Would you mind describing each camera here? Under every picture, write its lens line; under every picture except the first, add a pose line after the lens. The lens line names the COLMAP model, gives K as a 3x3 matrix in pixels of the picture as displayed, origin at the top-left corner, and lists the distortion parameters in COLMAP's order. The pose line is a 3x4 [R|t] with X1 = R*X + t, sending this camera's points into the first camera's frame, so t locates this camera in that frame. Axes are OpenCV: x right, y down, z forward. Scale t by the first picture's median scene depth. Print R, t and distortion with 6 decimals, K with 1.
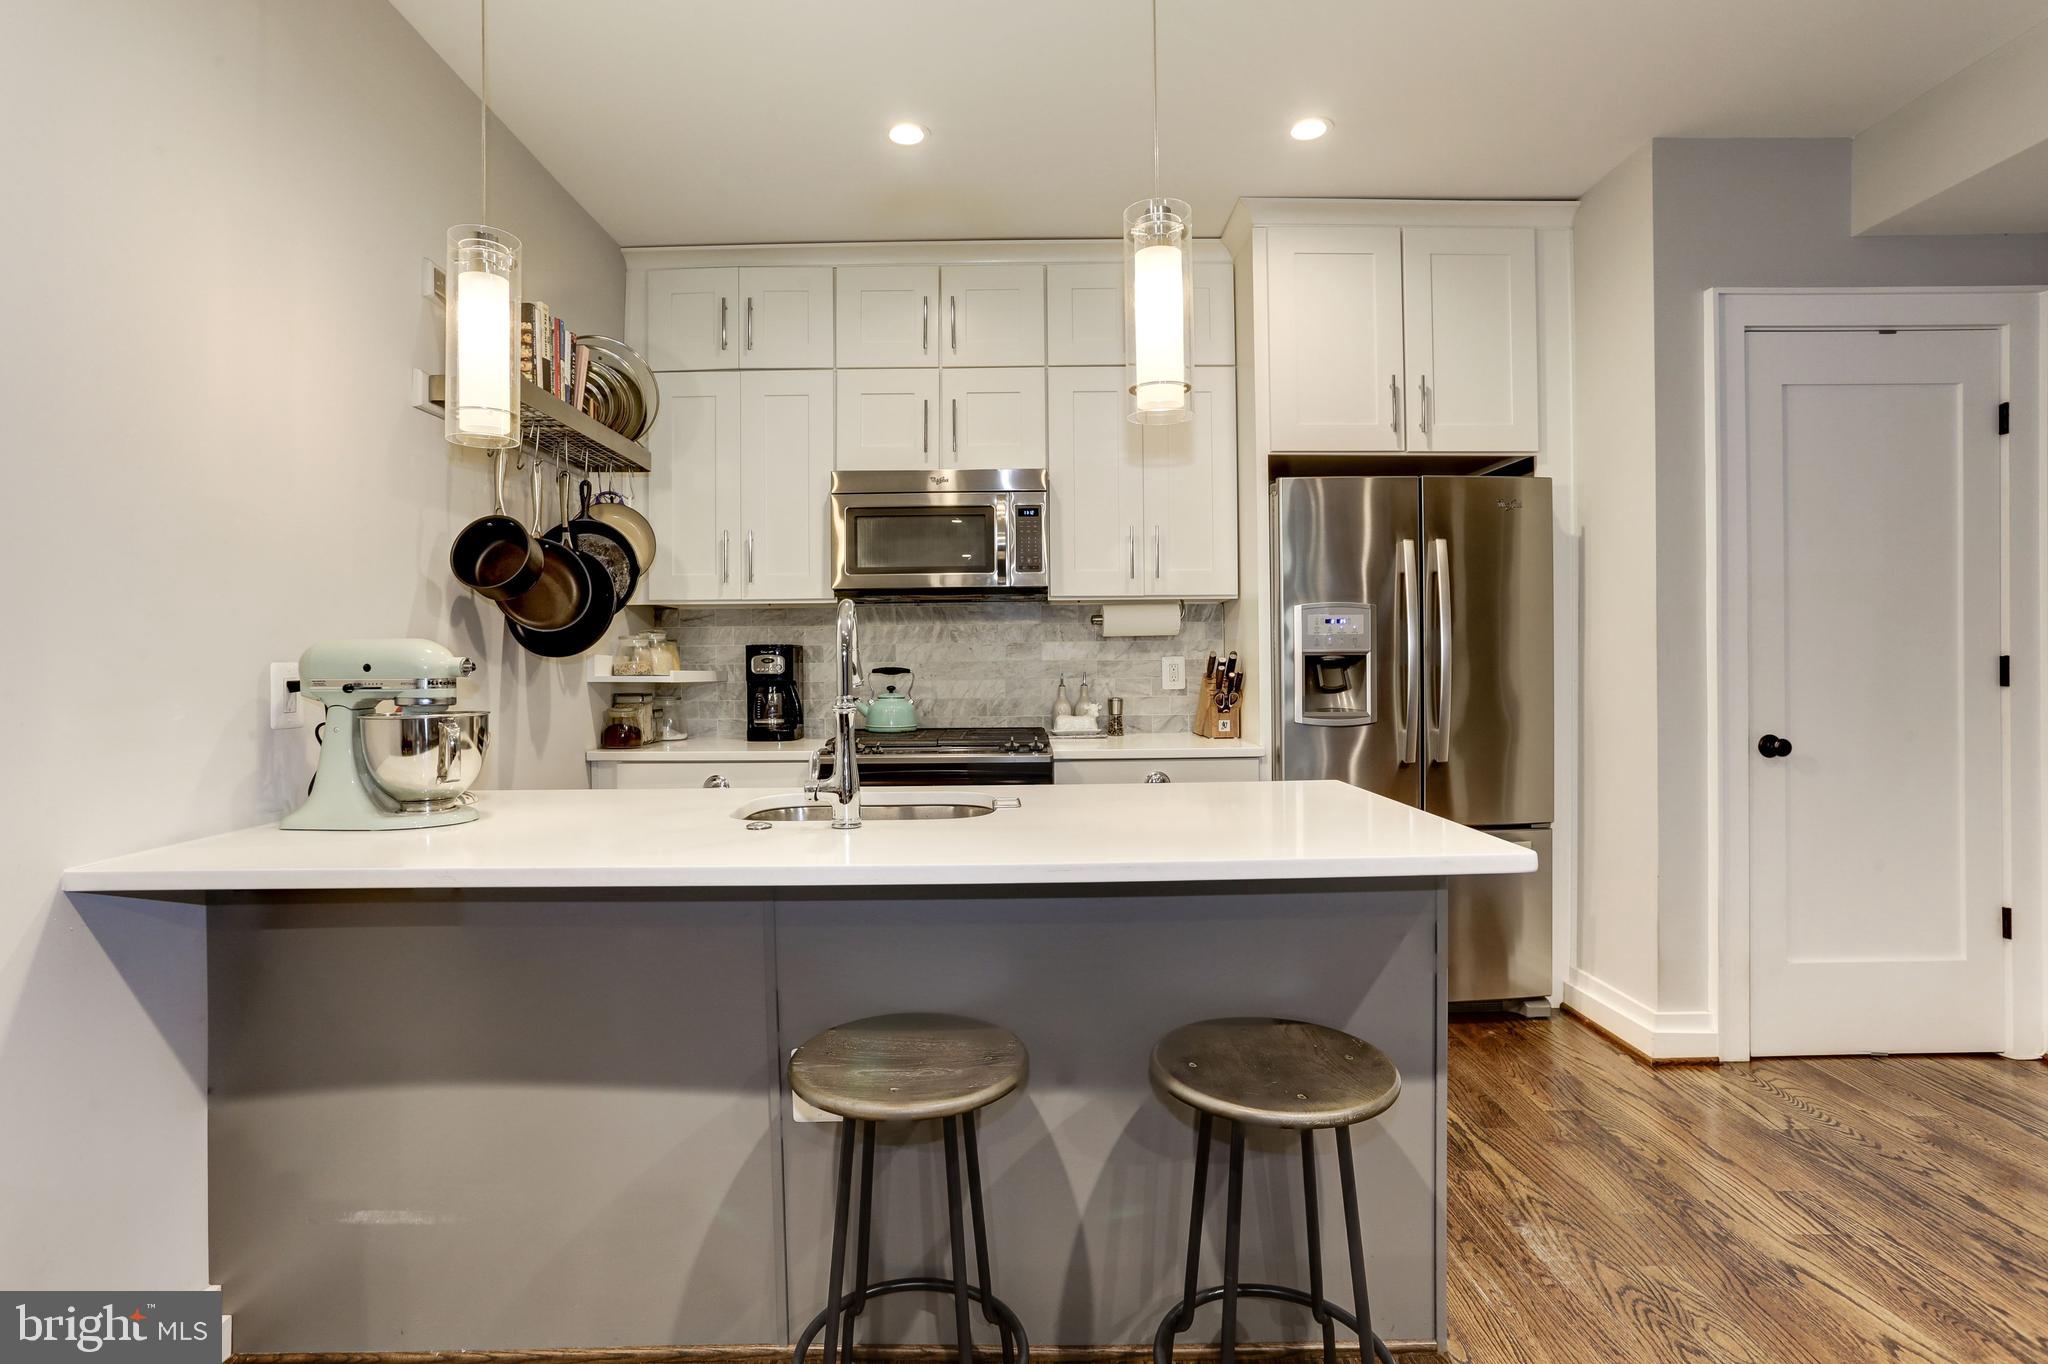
lens RADIAL K [[992.5, 0, 1011.7], [0, 992.5, 662.5], [0, 0, 1]] dist [-0.049739, 0.030136]
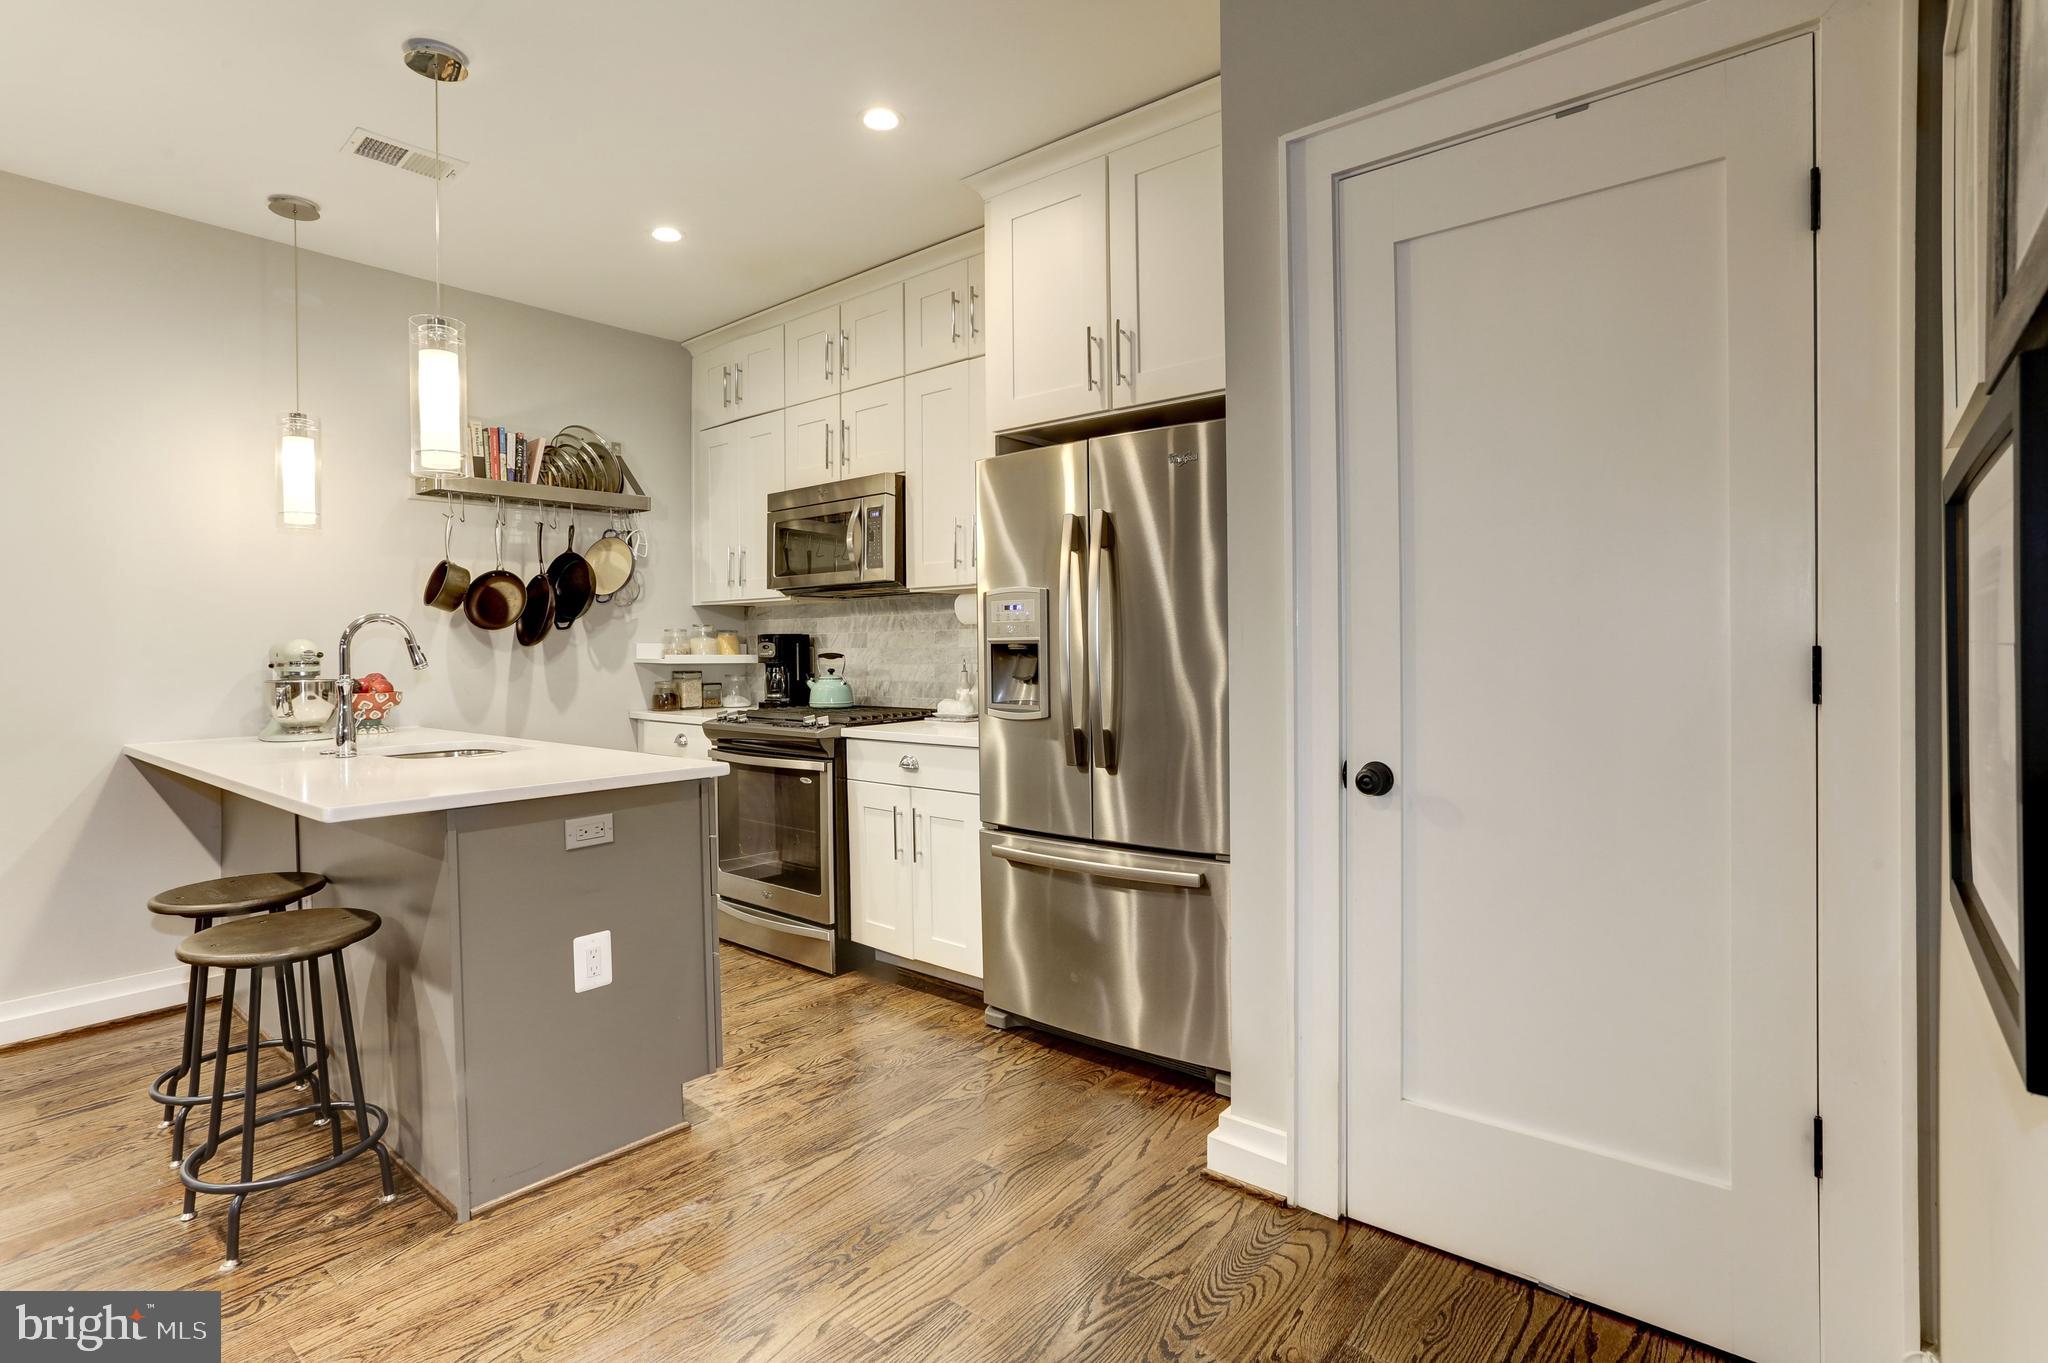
lens RADIAL K [[992.5, 0, 1005.1], [0, 992.5, 651.2], [0, 0, 1]] dist [-0.049739, 0.030136]
pose [[0.760292, 0.004352, -0.649566, 0.844445], [0.002549, 0.999950, 0.009684, -0.008555], [0.649576, -0.009019, 0.760243, 0.252393]]
